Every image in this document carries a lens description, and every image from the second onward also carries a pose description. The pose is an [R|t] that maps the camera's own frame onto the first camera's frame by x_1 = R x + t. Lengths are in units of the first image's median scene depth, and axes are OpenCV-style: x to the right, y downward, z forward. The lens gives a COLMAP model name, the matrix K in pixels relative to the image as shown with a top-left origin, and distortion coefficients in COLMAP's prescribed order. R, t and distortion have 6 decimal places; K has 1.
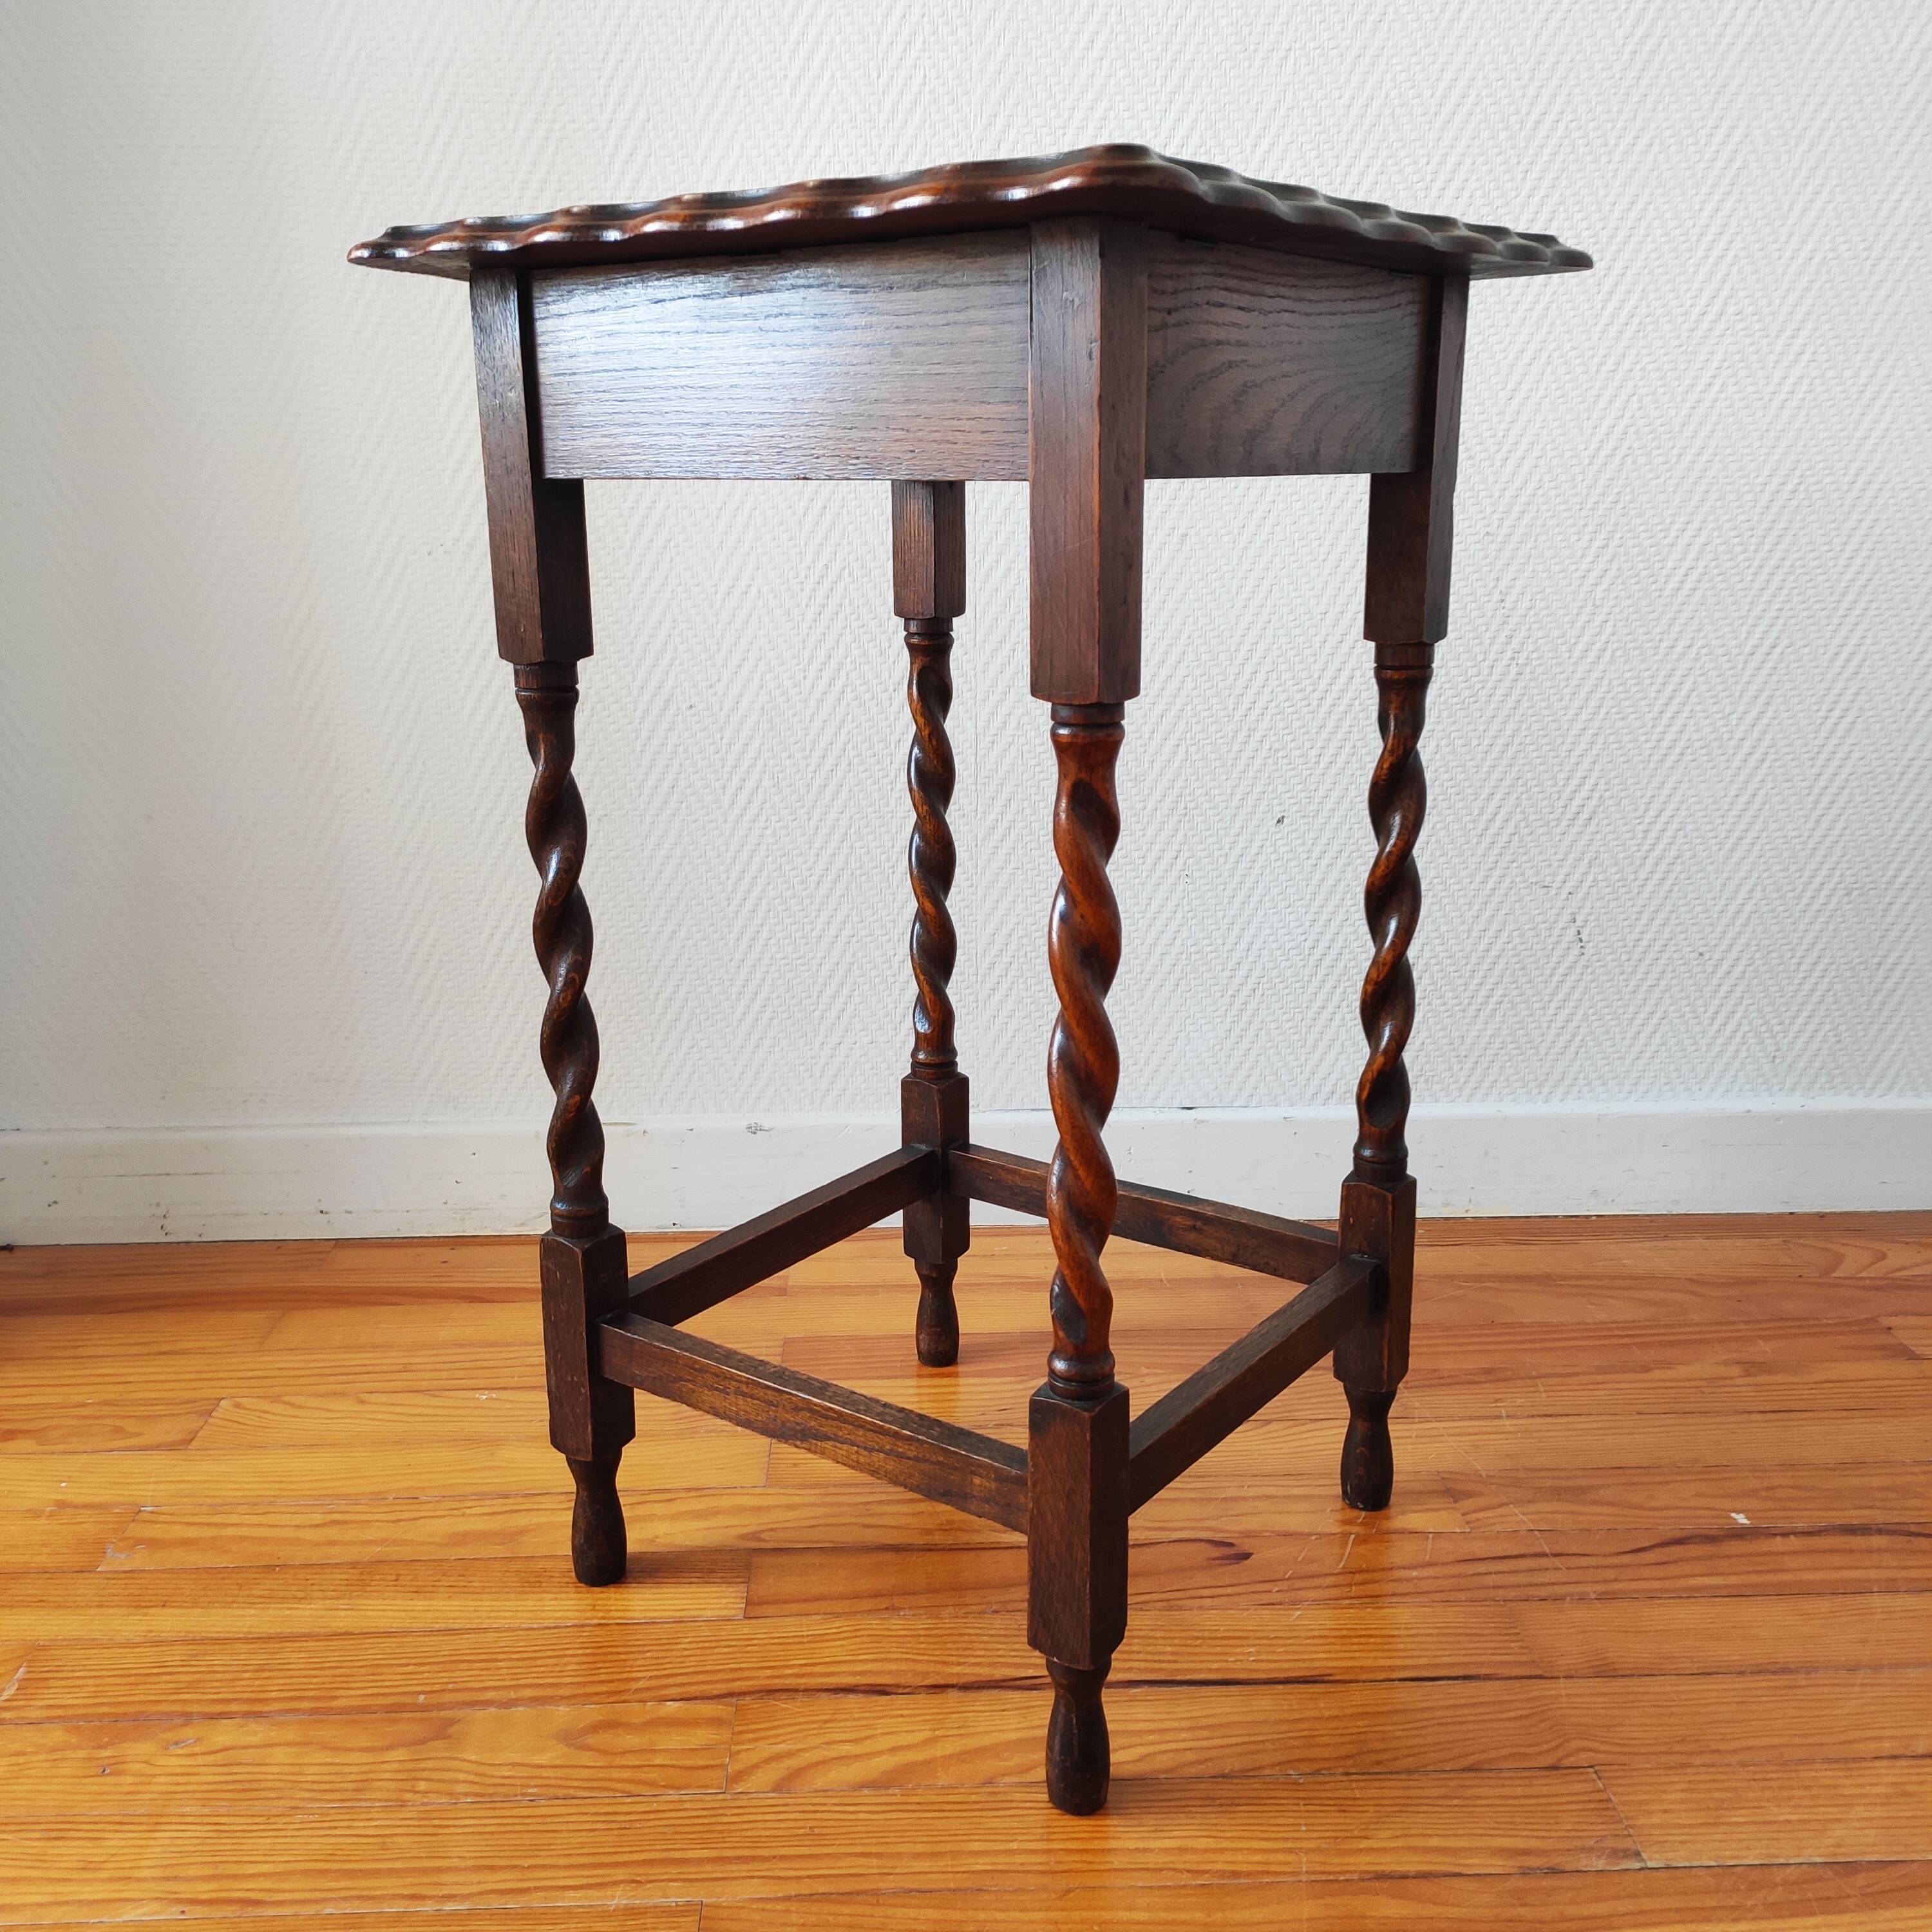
lens RADIAL K [[1935.8, 0, 968.6], [0, 1935.8, 960.1], [0, 0, 1]] dist [0.042785, 0.000000]
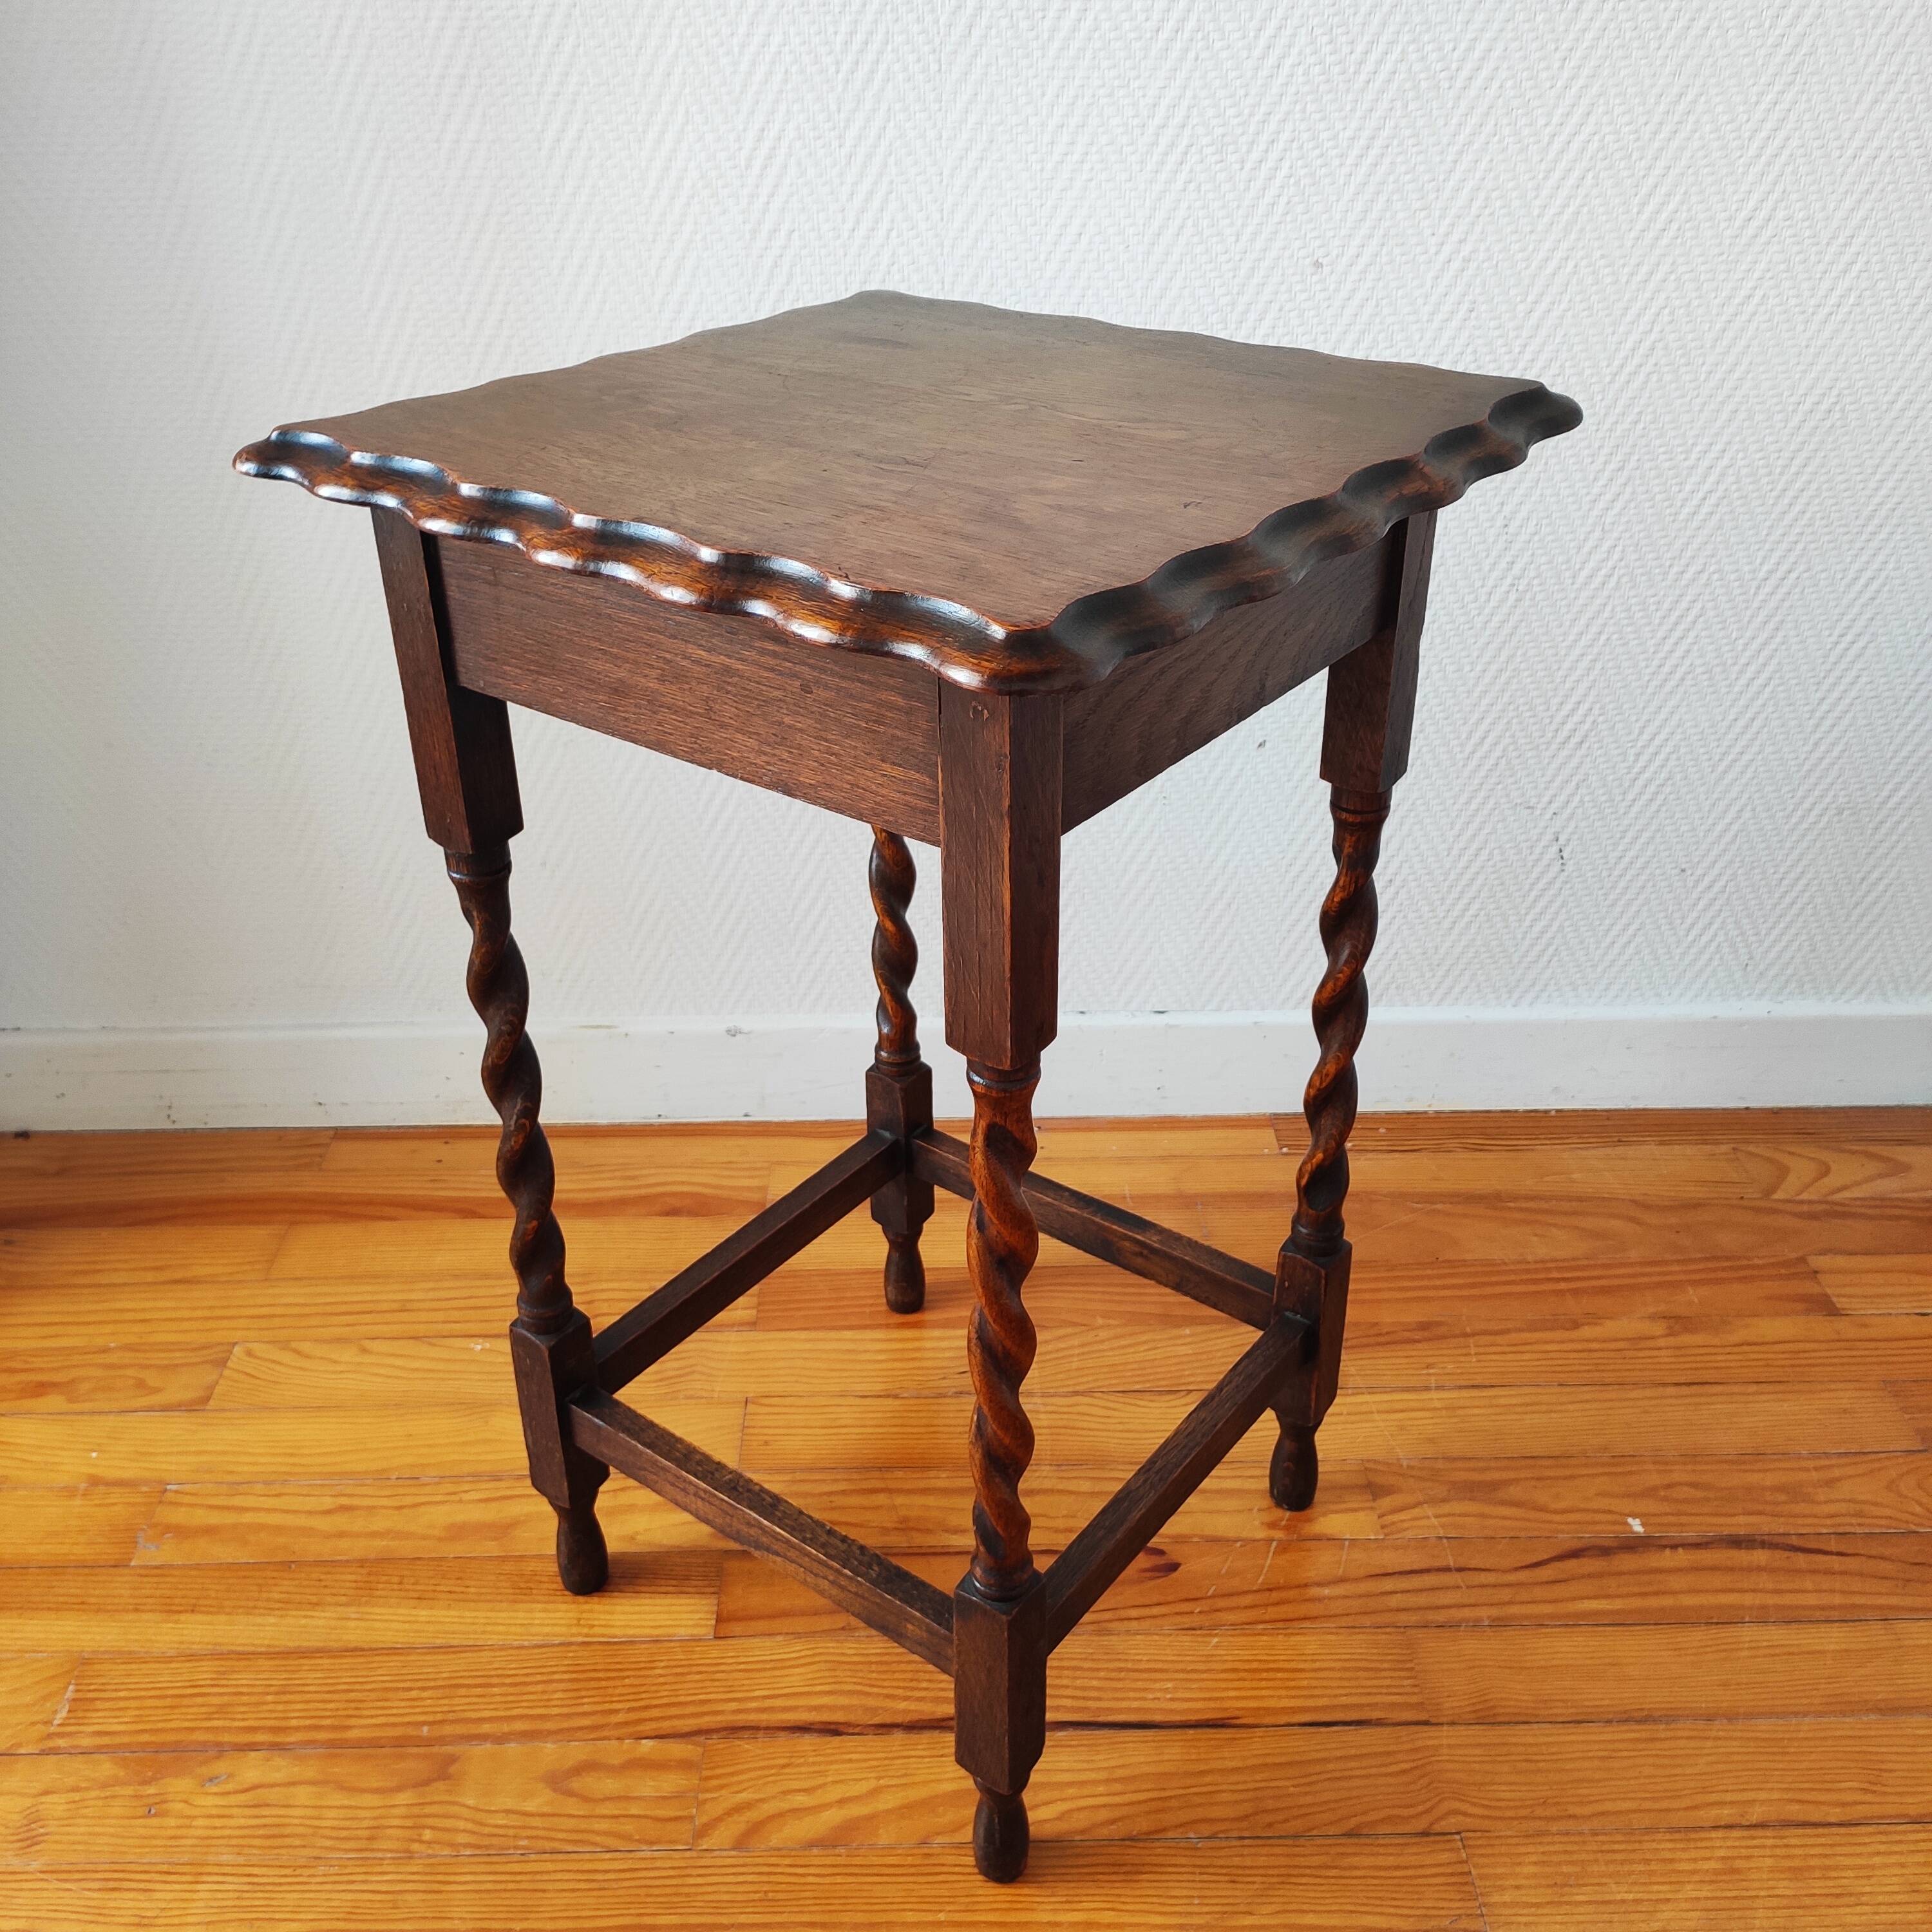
lens RADIAL K [[1935.8, 0, 968.1], [0, 1935.8, 966.6], [0, 0, 1]] dist [0.042785, 0.000000]
pose [[0.999814, 0.008763, -0.017178, 0.040193], [-0.003818, 0.963114, 0.269065, -0.293645], [0.018902, -0.268950, 0.962969, 0.035484]]
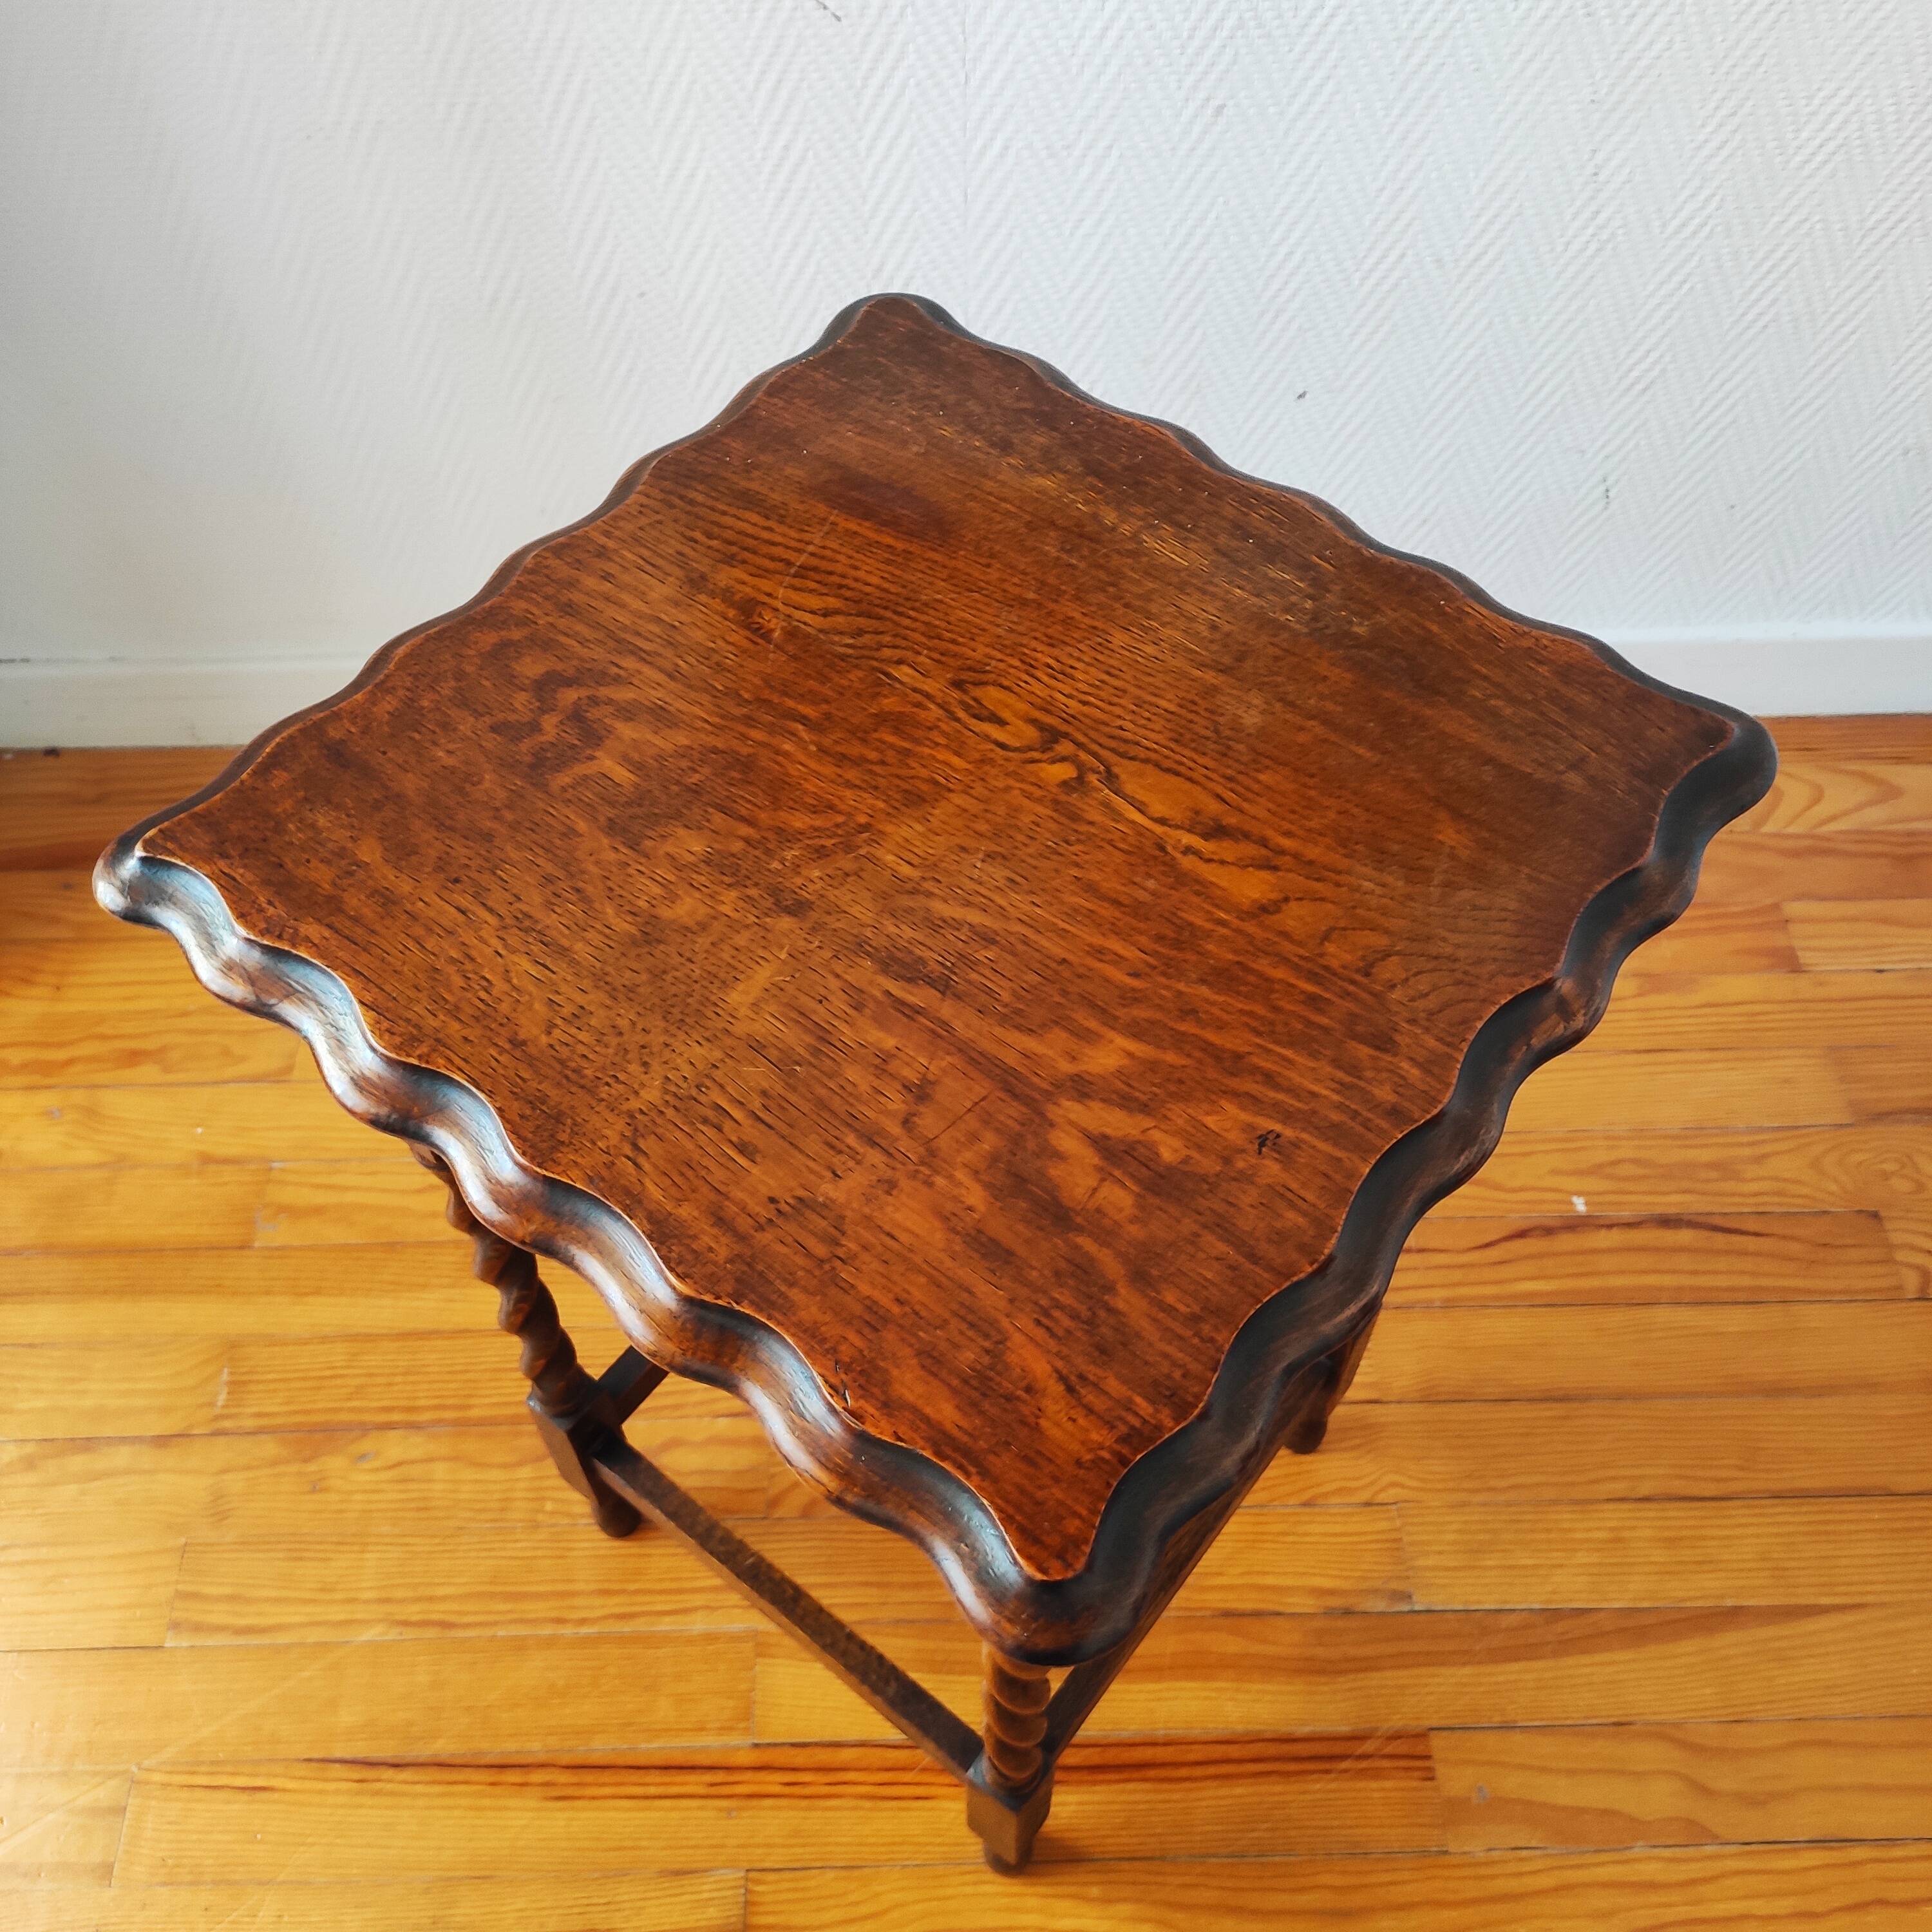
lens RADIAL K [[1935.8, 0, 980.2], [0, 1935.8, 978.6], [0, 0, 1]] dist [0.042785, 0.000000]
pose [[0.999922, 0.011821, -0.004045, 0.021636], [-0.006230, 0.752339, 0.658747, -0.605102], [0.010830, -0.658670, 0.752354, 0.169349]]
